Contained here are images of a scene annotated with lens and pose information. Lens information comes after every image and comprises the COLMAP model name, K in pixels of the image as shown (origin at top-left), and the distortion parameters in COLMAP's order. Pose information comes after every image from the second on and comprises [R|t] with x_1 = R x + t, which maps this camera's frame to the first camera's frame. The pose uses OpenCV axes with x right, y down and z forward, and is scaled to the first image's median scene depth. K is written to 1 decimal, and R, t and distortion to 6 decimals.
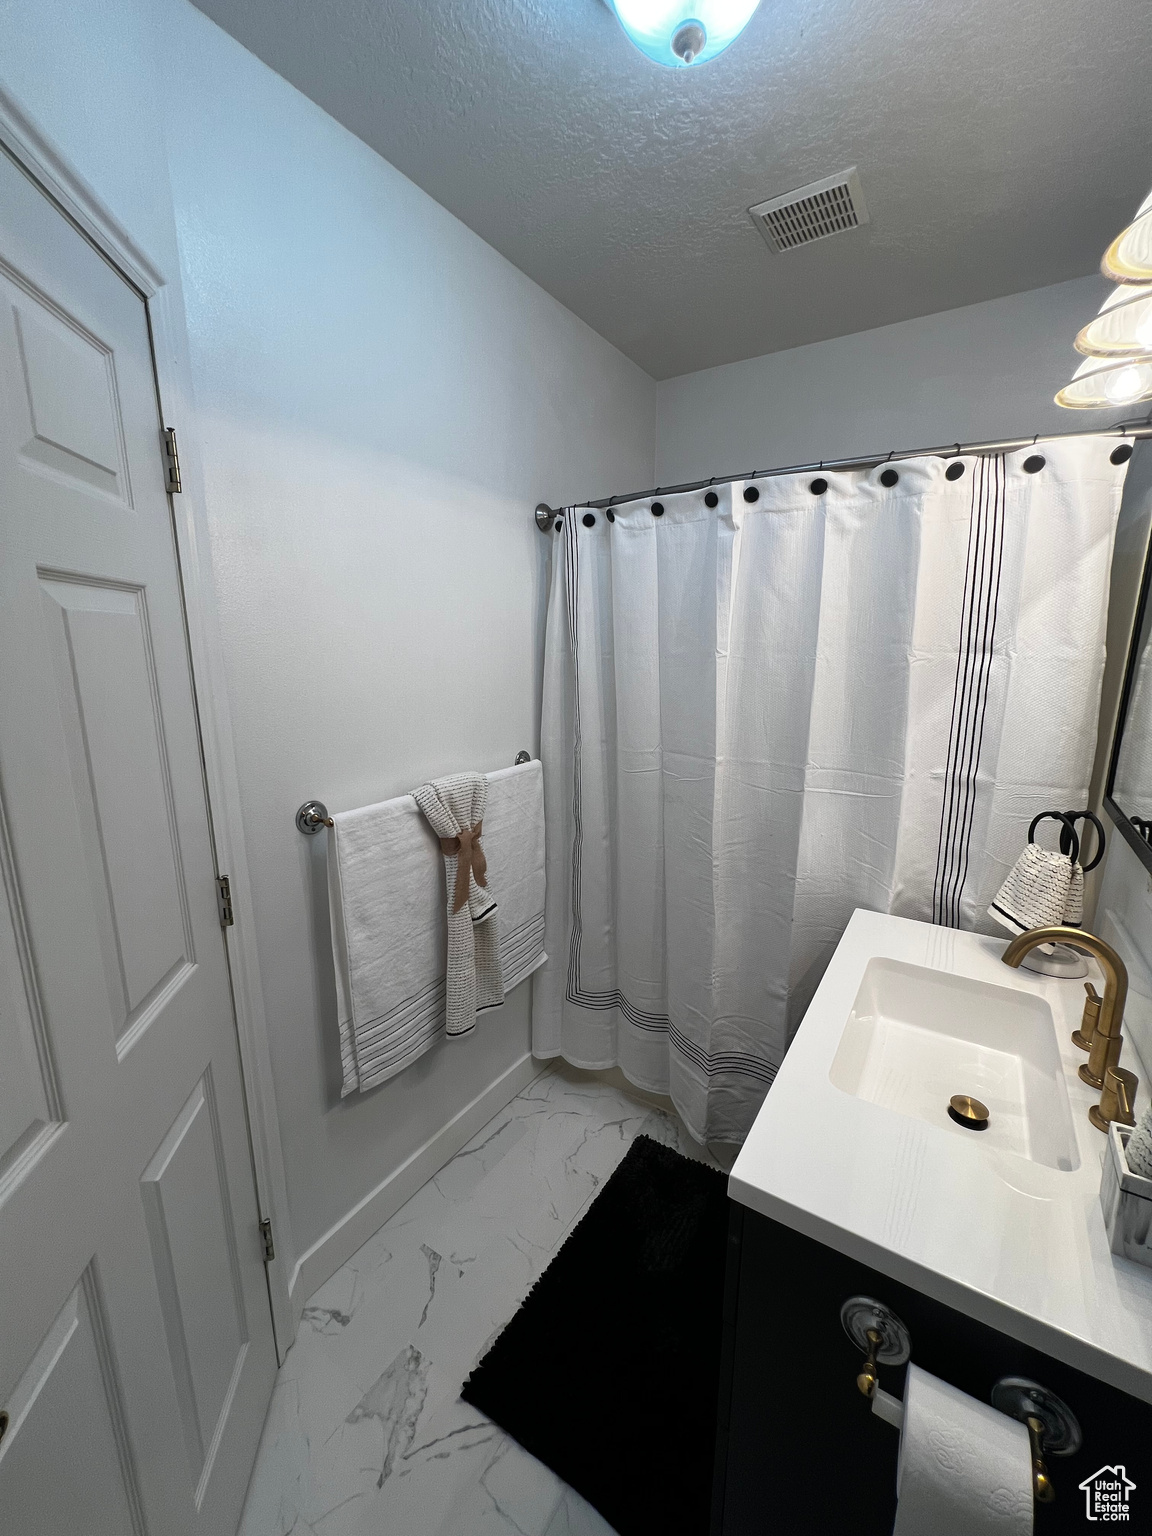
lens RADIAL K [[616.5, 0, 579.2], [0, 616.5, 766.5], [0, 0, 1]] dist [-0.001051, -0.000045]
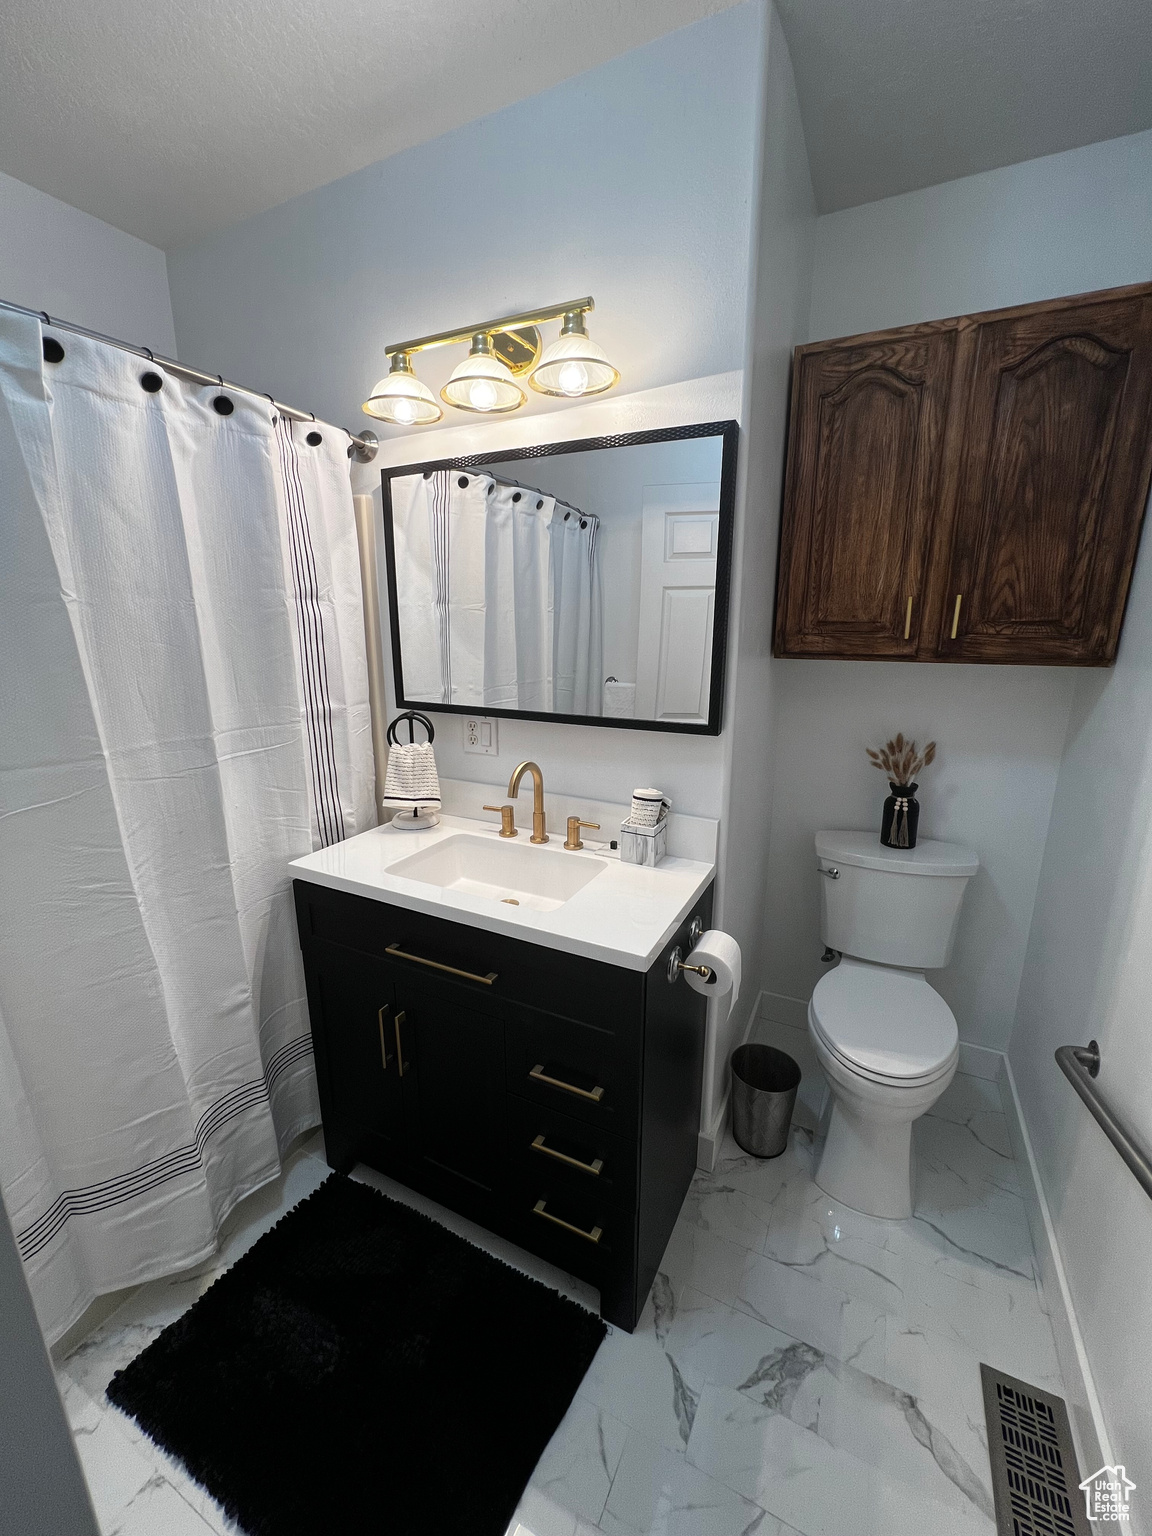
lens RADIAL K [[620.5, 0, 576.6], [0, 620.5, 767.8], [0, 0, 1]] dist [-0.001733, 0.000064]
pose [[-0.087798, -0.243686, 0.965872, -0.552526], [0.184058, 0.948952, 0.256148, -0.088167], [-0.978986, 0.200266, -0.038464, 0.599724]]
